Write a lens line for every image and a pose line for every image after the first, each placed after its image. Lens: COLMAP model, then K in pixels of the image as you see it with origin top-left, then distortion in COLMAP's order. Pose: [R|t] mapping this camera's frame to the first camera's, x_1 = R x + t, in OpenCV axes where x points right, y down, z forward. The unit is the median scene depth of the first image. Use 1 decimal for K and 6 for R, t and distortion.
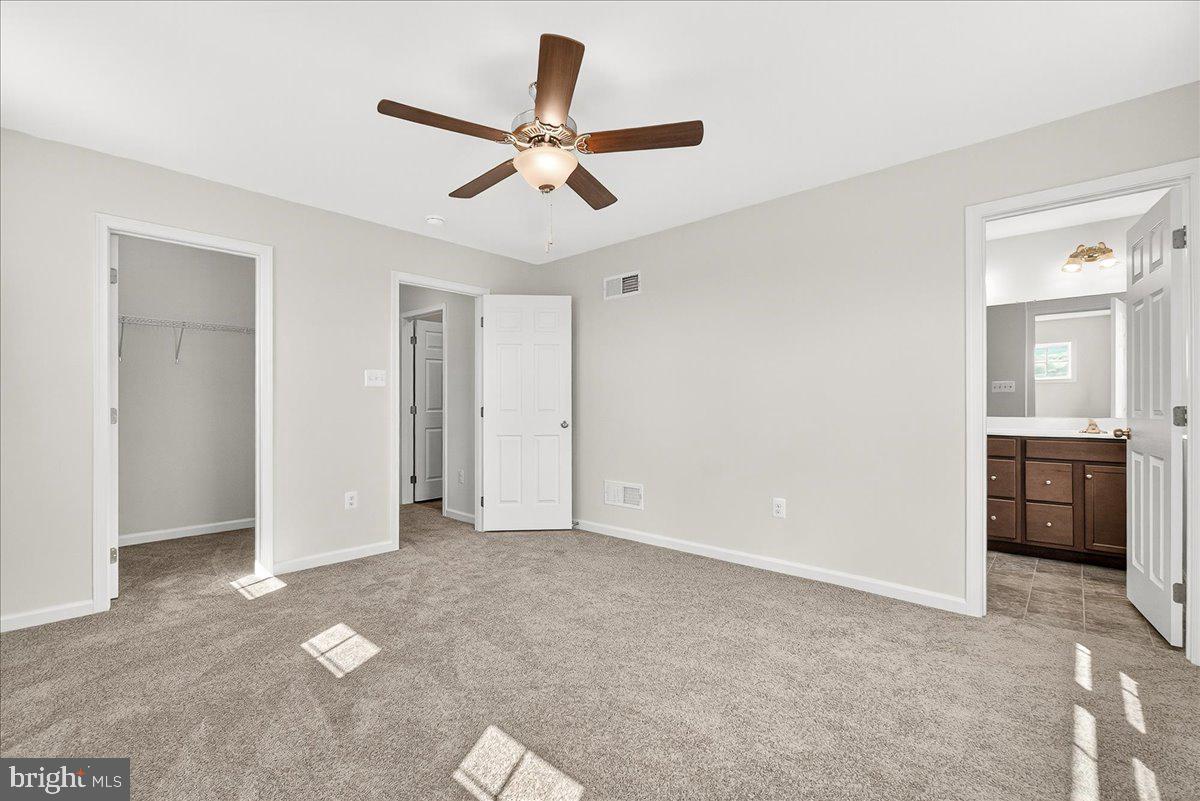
lens RADIAL K [[511.8, 0, 592.1], [0, 511.8, 400.5], [0, 0, 1]] dist [-0.001011, -0.000273]
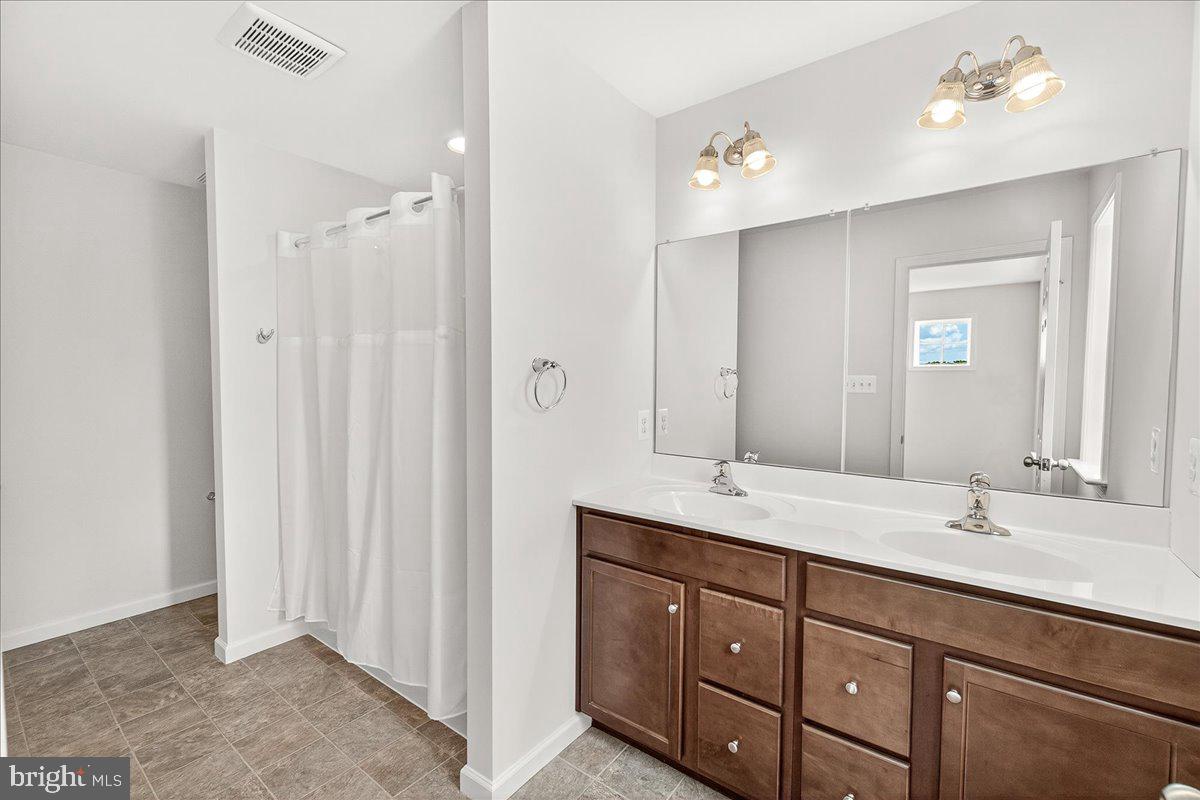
lens RADIAL K [[511.8, 0, 592.1], [0, 511.8, 400.0], [0, 0, 1]] dist [-0.001011, -0.000273]
pose [[0.995155, 0.001968, 0.098295, 0.660376], [-0.005203, 0.999453, 0.032669, -0.048729], [-0.098177, -0.033022, 0.994621, 0.654853]]
